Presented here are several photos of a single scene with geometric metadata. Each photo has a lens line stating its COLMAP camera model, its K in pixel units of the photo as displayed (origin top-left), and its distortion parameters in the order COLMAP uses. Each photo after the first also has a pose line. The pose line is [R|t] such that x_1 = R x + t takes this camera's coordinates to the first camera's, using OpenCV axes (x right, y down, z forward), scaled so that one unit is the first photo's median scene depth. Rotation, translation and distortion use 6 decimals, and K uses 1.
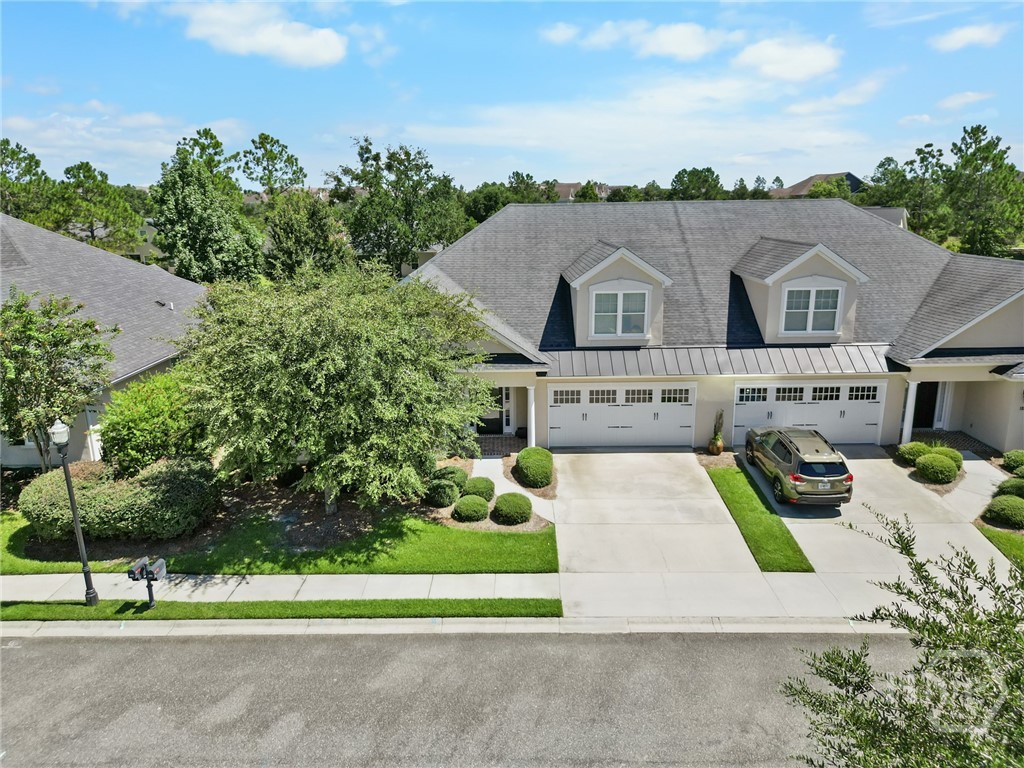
lens RADIAL K [[718.3, 0, 512.0], [0, 718.3, 384.0], [0, 0, 1]] dist [0.058484, -0.060740]
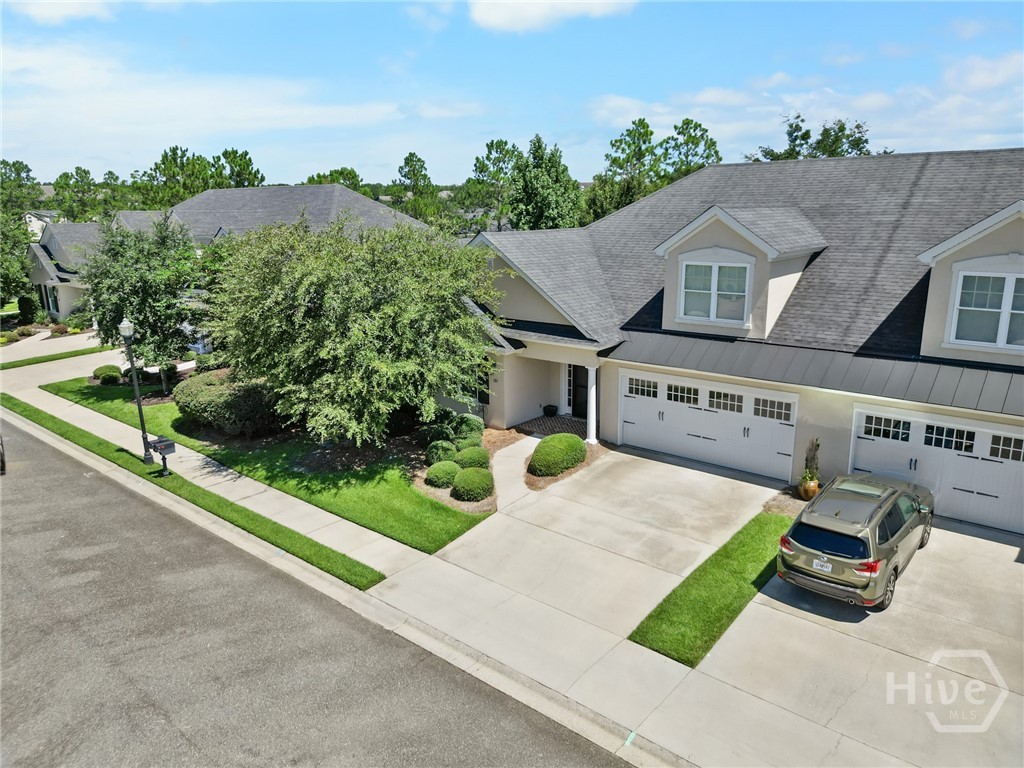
lens RADIAL K [[718.3, 0, 512.0], [0, 718.3, 384.0], [0, 0, 1]] dist [0.058484, -0.060740]
pose [[0.764814, 0.155899, -0.625103, 0.484744], [-0.152906, 0.986481, 0.058945, -0.012347], [0.625842, 0.050500, 0.778313, 0.255088]]
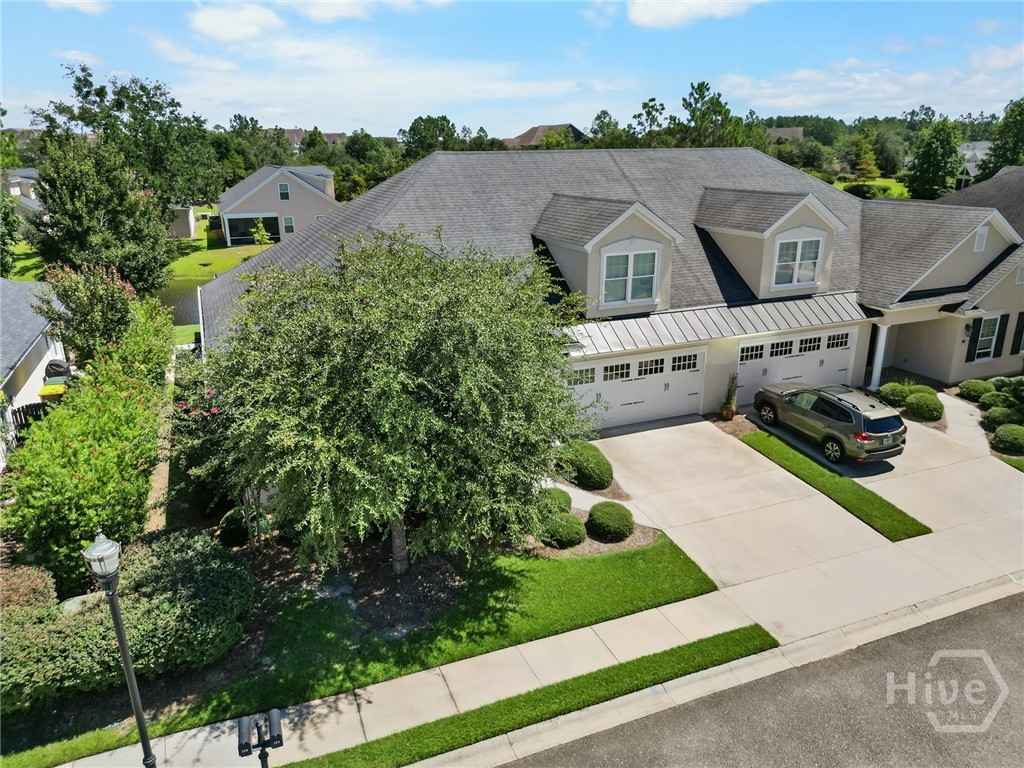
lens RADIAL K [[718.3, 0, 512.0], [0, 718.3, 384.0], [0, 0, 1]] dist [0.058484, -0.060740]
pose [[0.923568, -0.115587, 0.365599, -0.323959], [0.091758, 0.992403, 0.081961, -0.053162], [-0.372295, -0.042150, 0.927157, 0.220615]]
